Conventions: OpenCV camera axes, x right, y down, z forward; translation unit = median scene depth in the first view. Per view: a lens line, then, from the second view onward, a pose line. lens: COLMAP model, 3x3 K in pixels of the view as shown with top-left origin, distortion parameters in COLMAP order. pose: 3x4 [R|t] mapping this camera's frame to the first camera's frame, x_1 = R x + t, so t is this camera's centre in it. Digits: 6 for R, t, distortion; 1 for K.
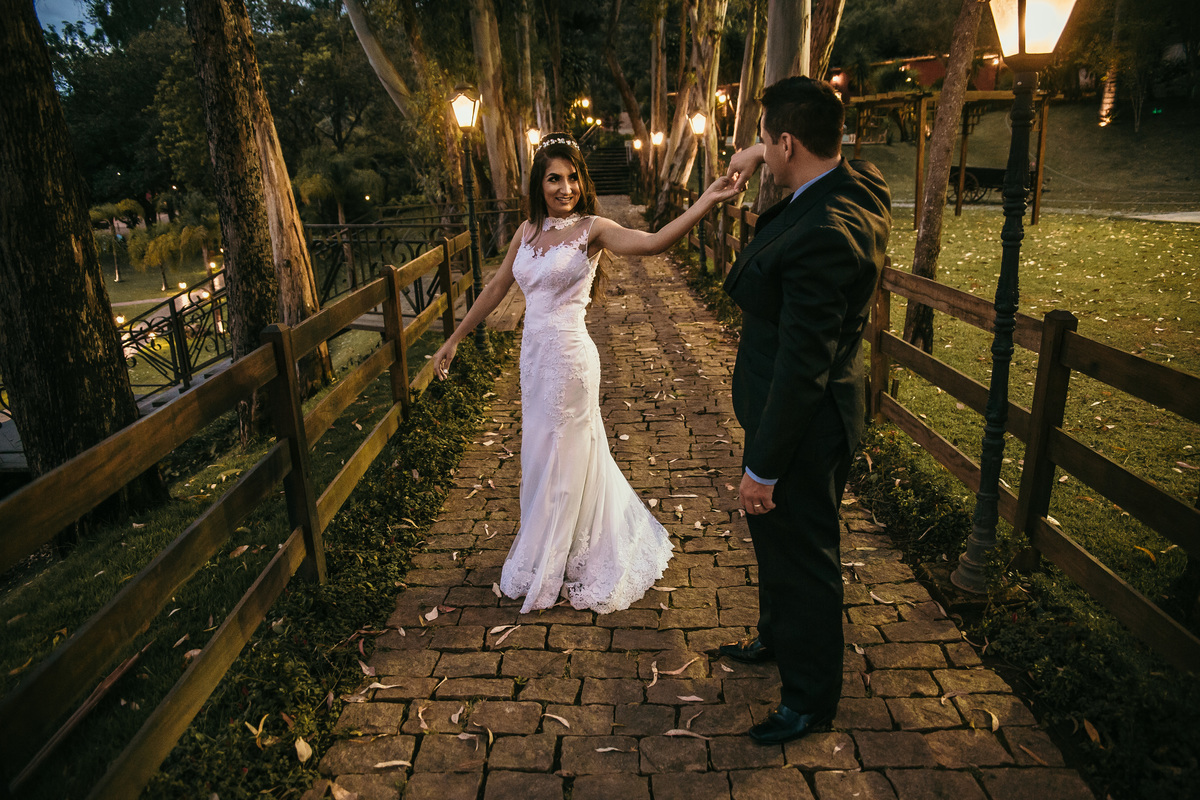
lens RADIAL K [[820.9, 0, 591.4], [0, 820.9, 399.4], [0, 0, 1]] dist [-0.112747, 0.091029]
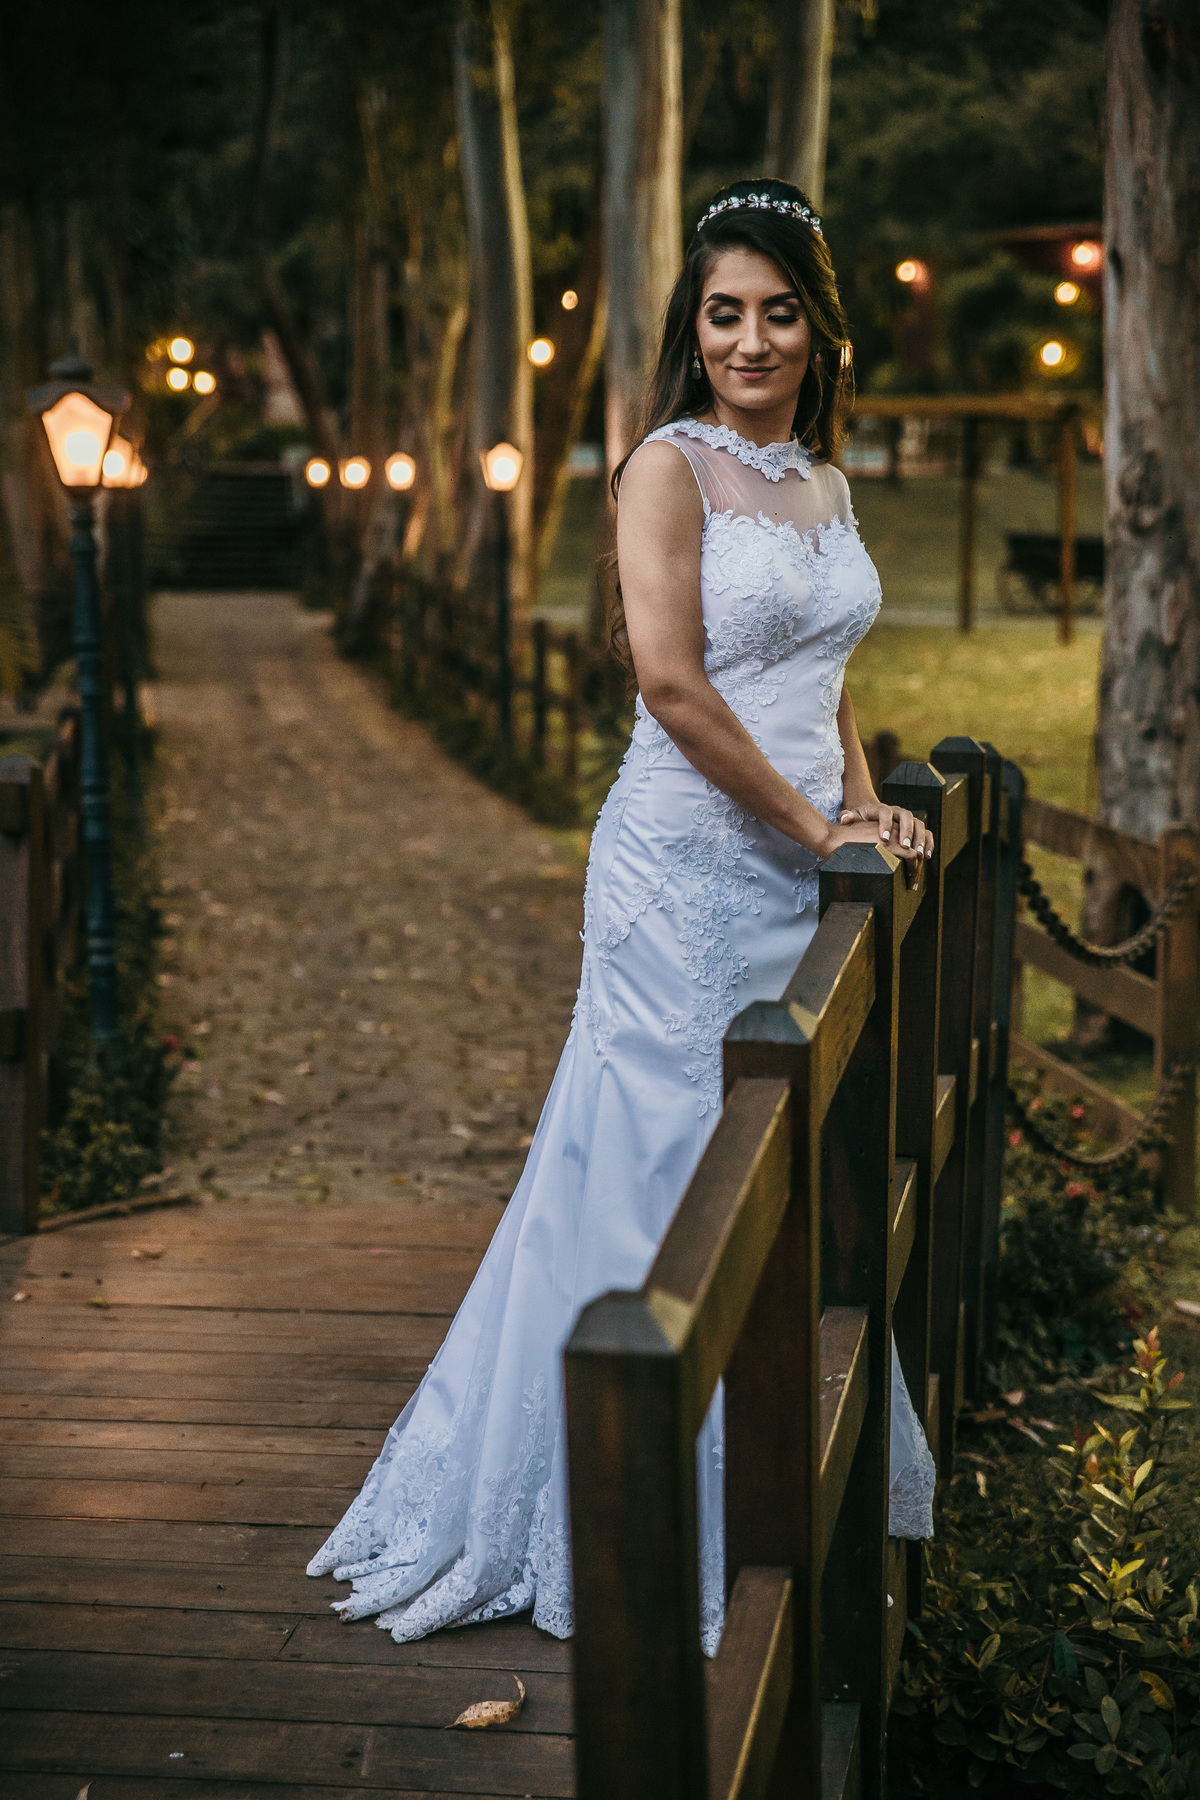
lens RADIAL K [[3320.0, 0, 595.2], [0, 3320.0, 923.2], [0, 0, 1]] dist [0.298303, -0.155207]
pose [[0.990689, 0.010753, 0.135716, -0.168680], [0.010550, 0.987815, -0.155276, 0.946166], [-0.135732, 0.155262, 0.978504, -3.415512]]
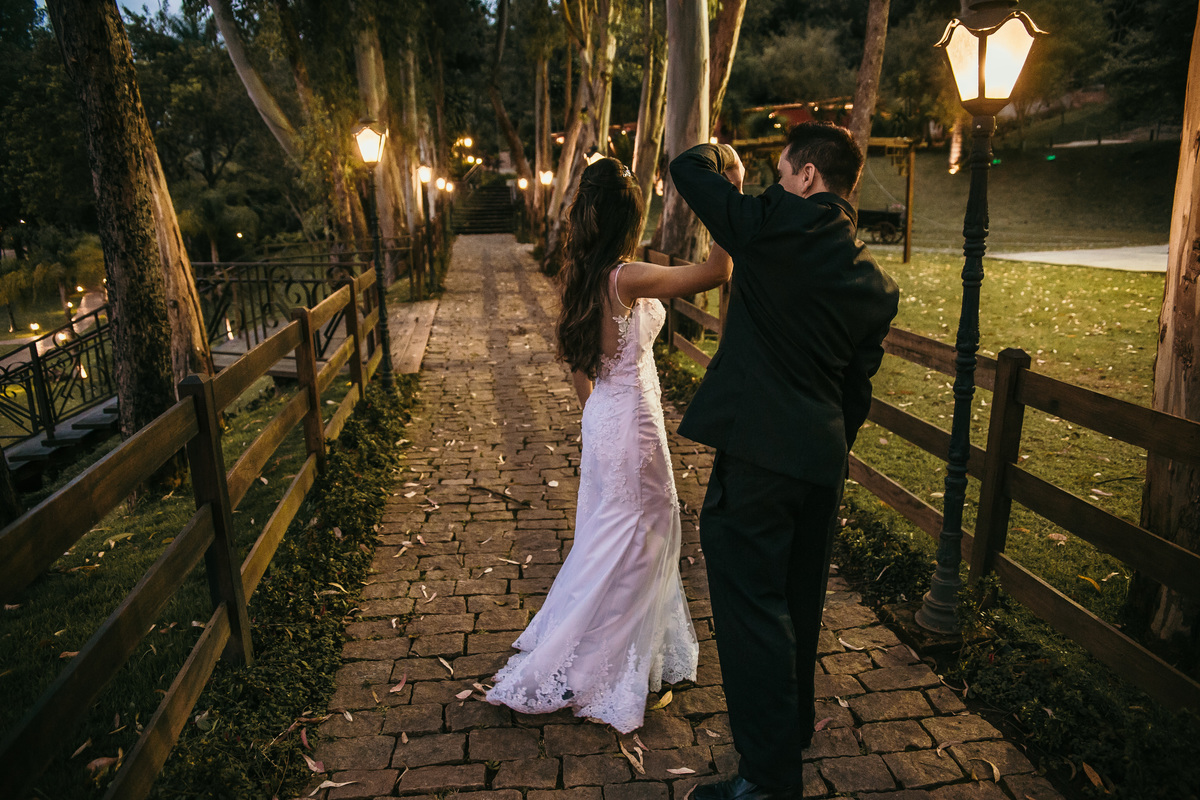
lens RADIAL K [[819.6, 0, 591.5], [0, 819.6, 398.9], [0, 0, 1]] dist [-0.113176, 0.090049]
pose [[0.989220, -0.019875, 0.145084, -0.049221], [0.026529, 0.998676, -0.044072, -0.008954], [-0.144016, 0.047446, 0.988437, 0.039376]]
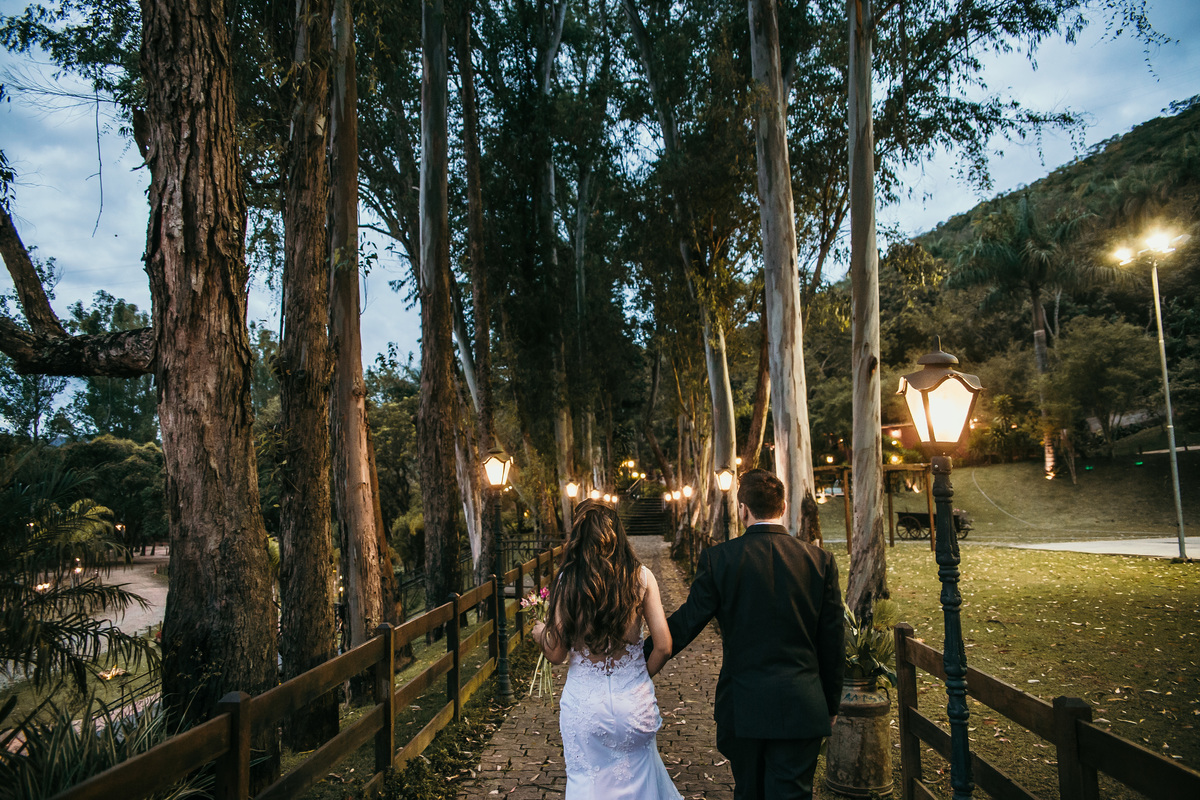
lens RADIAL K [[825.3, 0, 598.9], [0, 825.3, 390.2], [0, 0, 1]] dist [-0.119046, 0.097934]
pose [[0.998705, 0.006647, -0.050433, 0.047758], [-0.026864, 0.910820, -0.411929, 0.429886], [0.043197, 0.412750, 0.909819, -1.531230]]
